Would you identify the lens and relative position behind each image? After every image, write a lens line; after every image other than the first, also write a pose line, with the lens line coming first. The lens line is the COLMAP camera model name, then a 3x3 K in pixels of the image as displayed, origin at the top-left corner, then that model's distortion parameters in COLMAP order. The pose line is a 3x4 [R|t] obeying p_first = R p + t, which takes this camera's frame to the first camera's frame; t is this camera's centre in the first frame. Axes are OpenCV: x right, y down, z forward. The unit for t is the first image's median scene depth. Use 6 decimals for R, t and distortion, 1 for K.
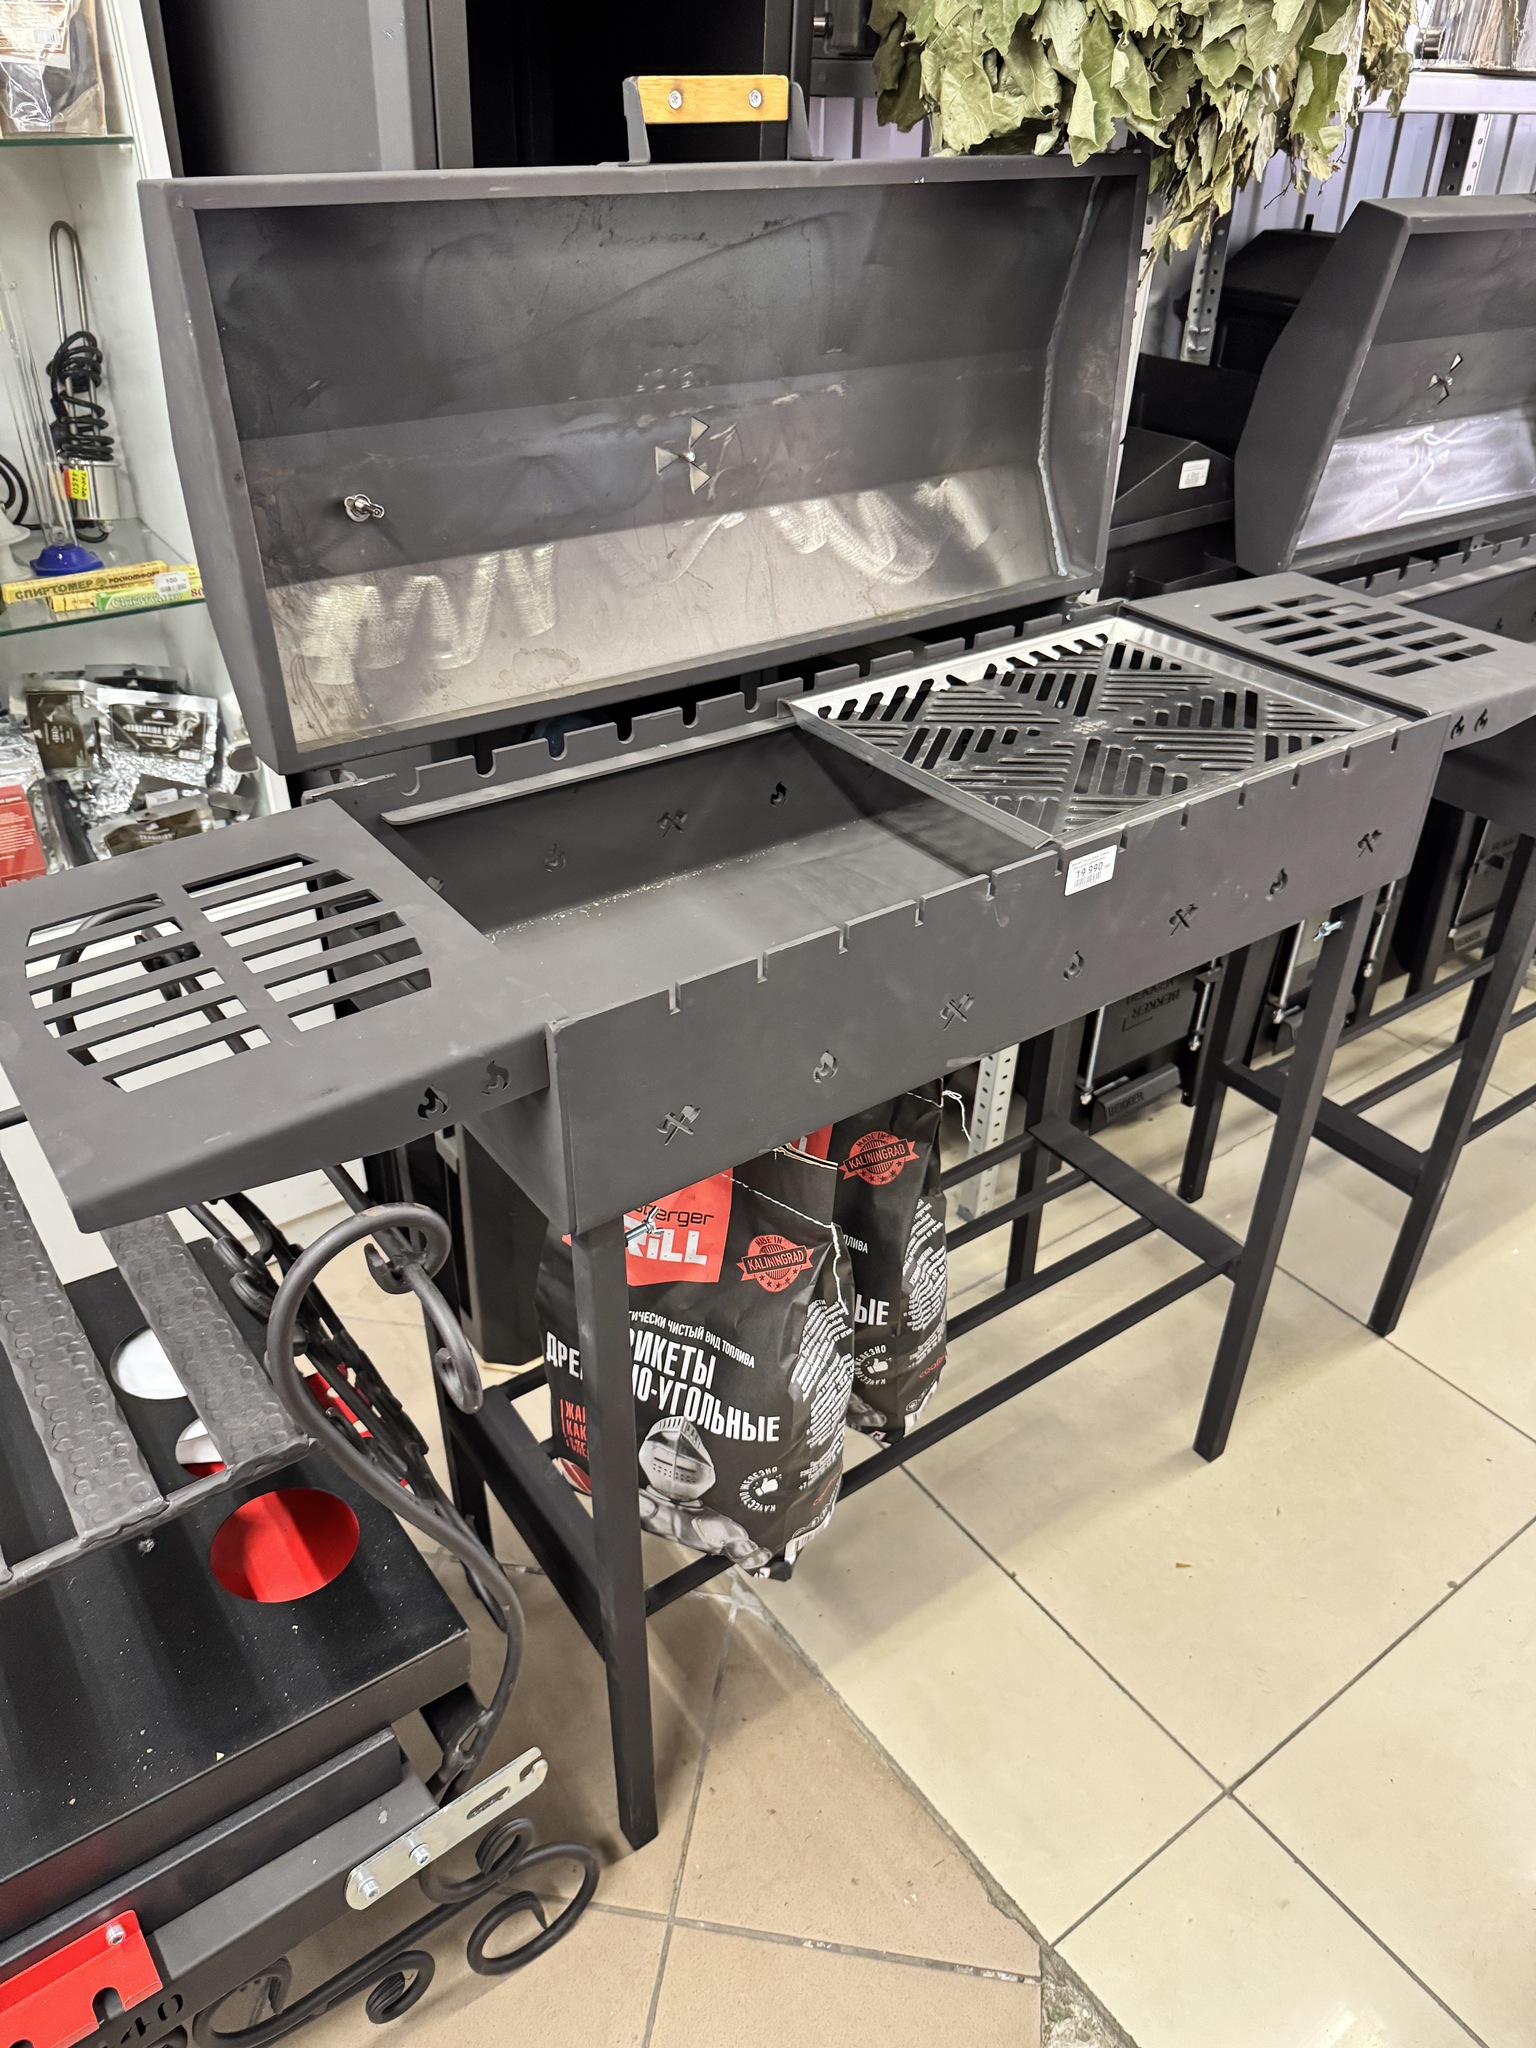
lens RADIAL K [[1468.1, 0, 770.9], [0, 1468.1, 1026.7], [0, 0, 1]] dist [-0.001853, -0.008324]
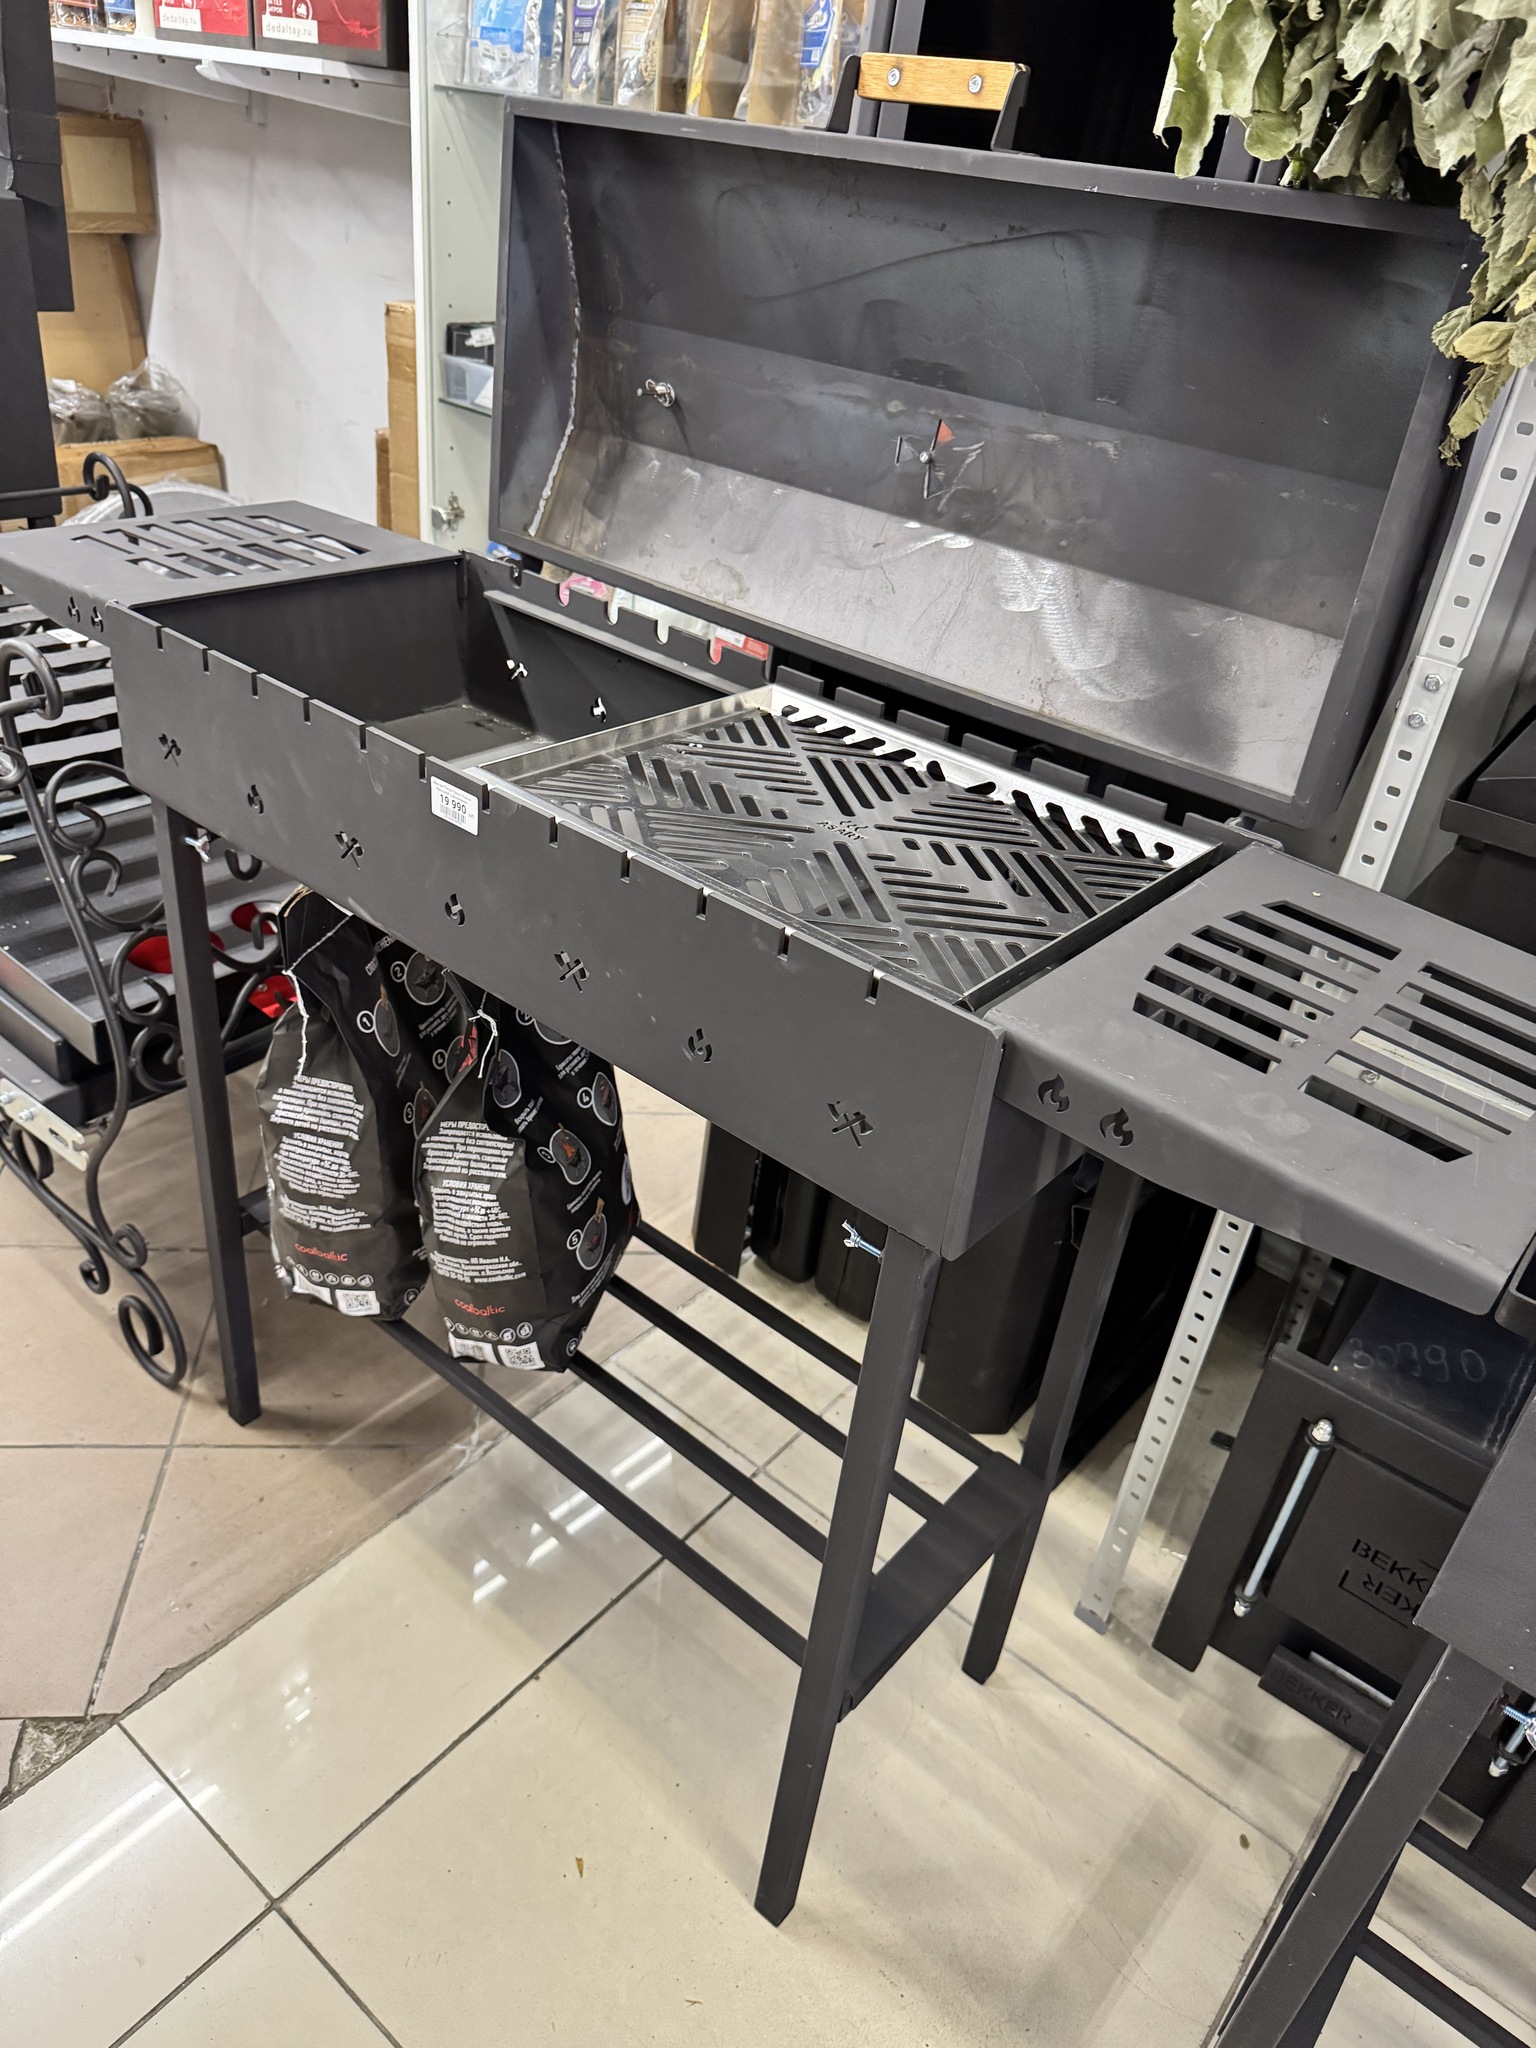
lens RADIAL K [[1468.1, 0, 770.9], [0, 1468.1, 1026.7], [0, 0, 1]] dist [-0.001853, -0.008324]
pose [[0.252419, 0.514092, -0.819753, 0.915133], [-0.616594, 0.738363, 0.273188, -0.315444], [0.745719, 0.436496, 0.503363, 0.604636]]
